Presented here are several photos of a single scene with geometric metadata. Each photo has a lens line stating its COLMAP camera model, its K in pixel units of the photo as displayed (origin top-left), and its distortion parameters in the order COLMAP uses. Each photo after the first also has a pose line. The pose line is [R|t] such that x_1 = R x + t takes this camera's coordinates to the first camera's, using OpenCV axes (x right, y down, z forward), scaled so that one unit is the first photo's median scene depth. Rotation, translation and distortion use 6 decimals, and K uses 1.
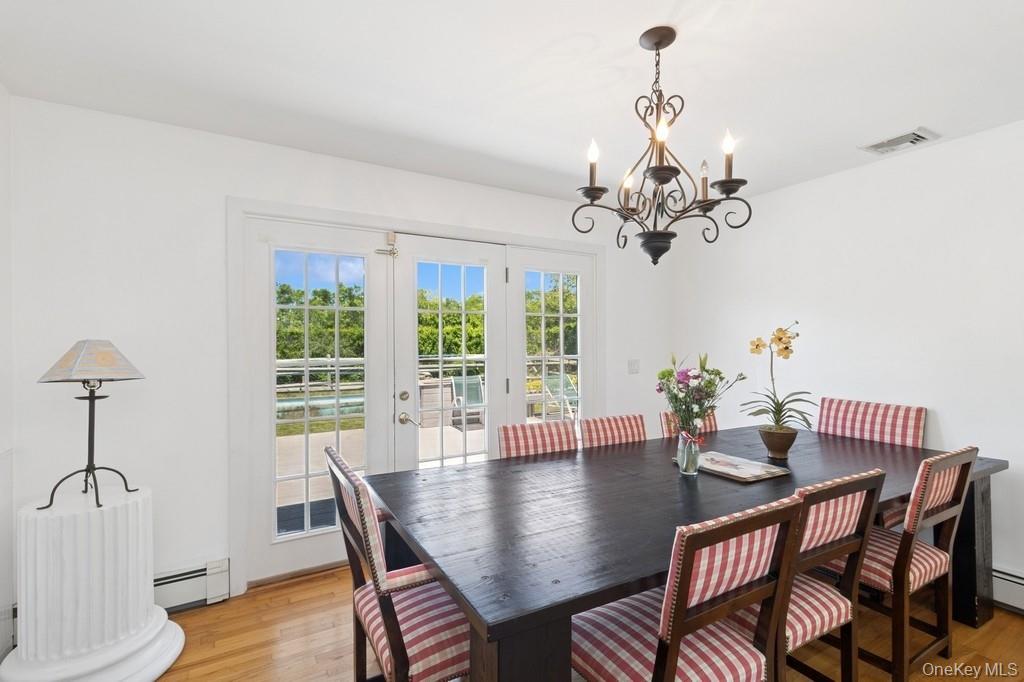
lens RADIAL K [[478.3, 0, 508.7], [0, 478.3, 342.3], [0, 0, 1]] dist [-0.004534, 0.003927]
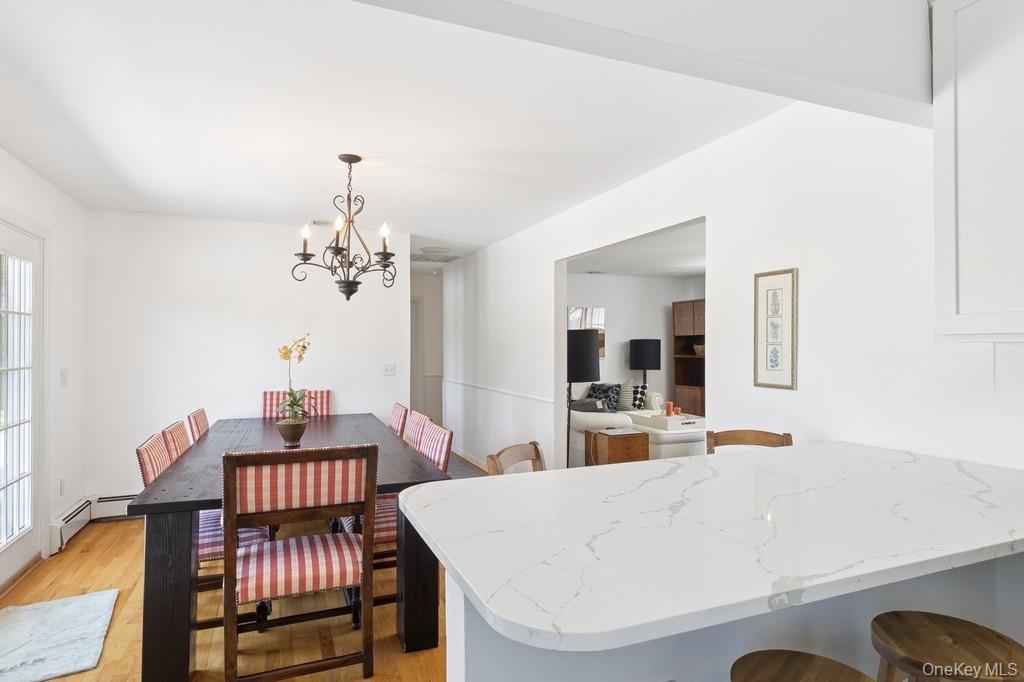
lens RADIAL K [[581.1, 0, 513.0], [0, 581.1, 344.9], [0, 0, 1]] dist [-0.000350, 0.001233]
pose [[0.130385, 0.007732, 0.991433, -0.955433], [-0.000863, 0.999970, -0.007685, -0.000641], [-0.991463, 0.000147, 0.130388, 0.132361]]
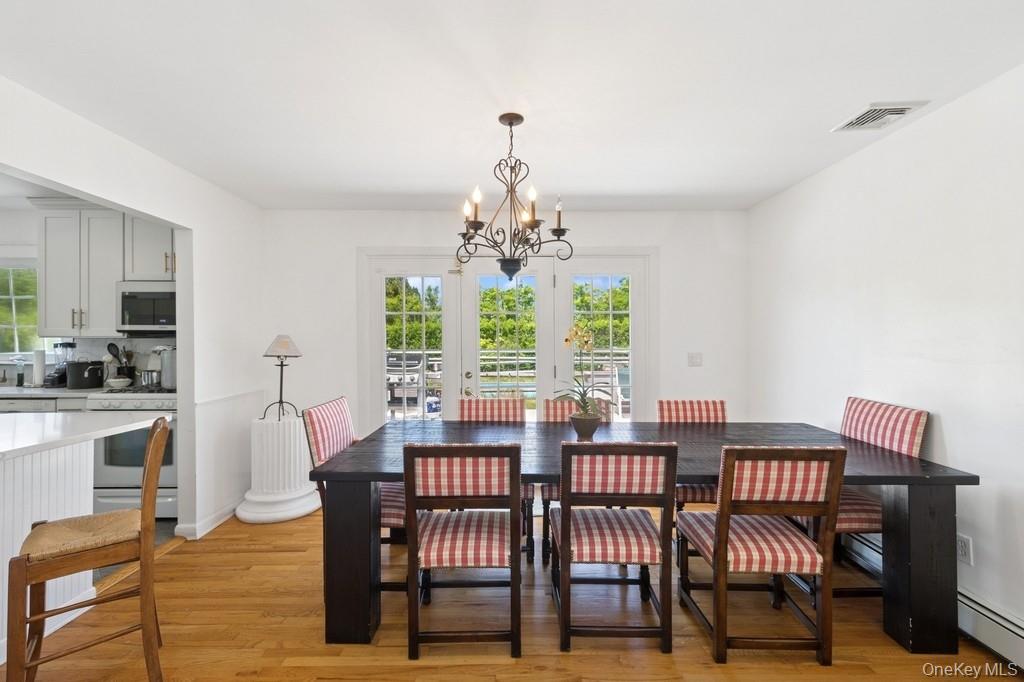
lens RADIAL K [[478.3, 0, 508.1], [0, 478.3, 340.6], [0, 0, 1]] dist [-0.004534, 0.003927]
pose [[0.865435, 0.002397, -0.501015, 0.636057], [0.001356, 0.999974, 0.007126, 0.003100], [0.501019, -0.006846, 0.865409, -0.149435]]
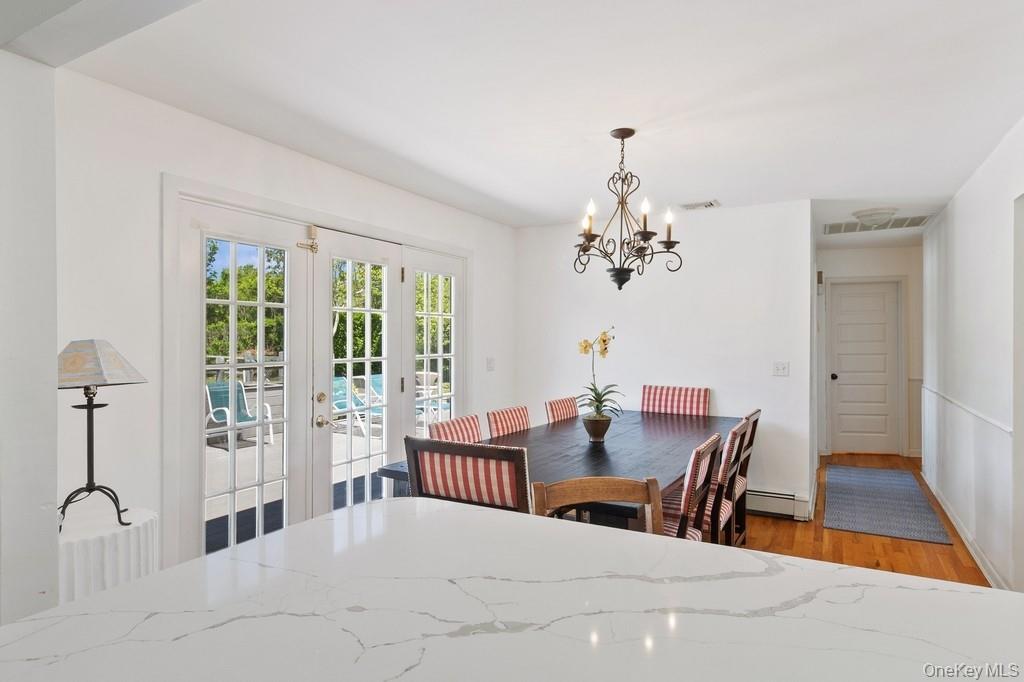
lens RADIAL K [[581.1, 0, 505.2], [0, 581.1, 344.5], [0, 0, 1]] dist [-0.000350, 0.001233]
pose [[0.862101, 0.001413, 0.506735, -0.549772], [-0.005433, 0.999964, 0.006455, -0.004950], [-0.506708, -0.008318, 0.862078, -0.208762]]
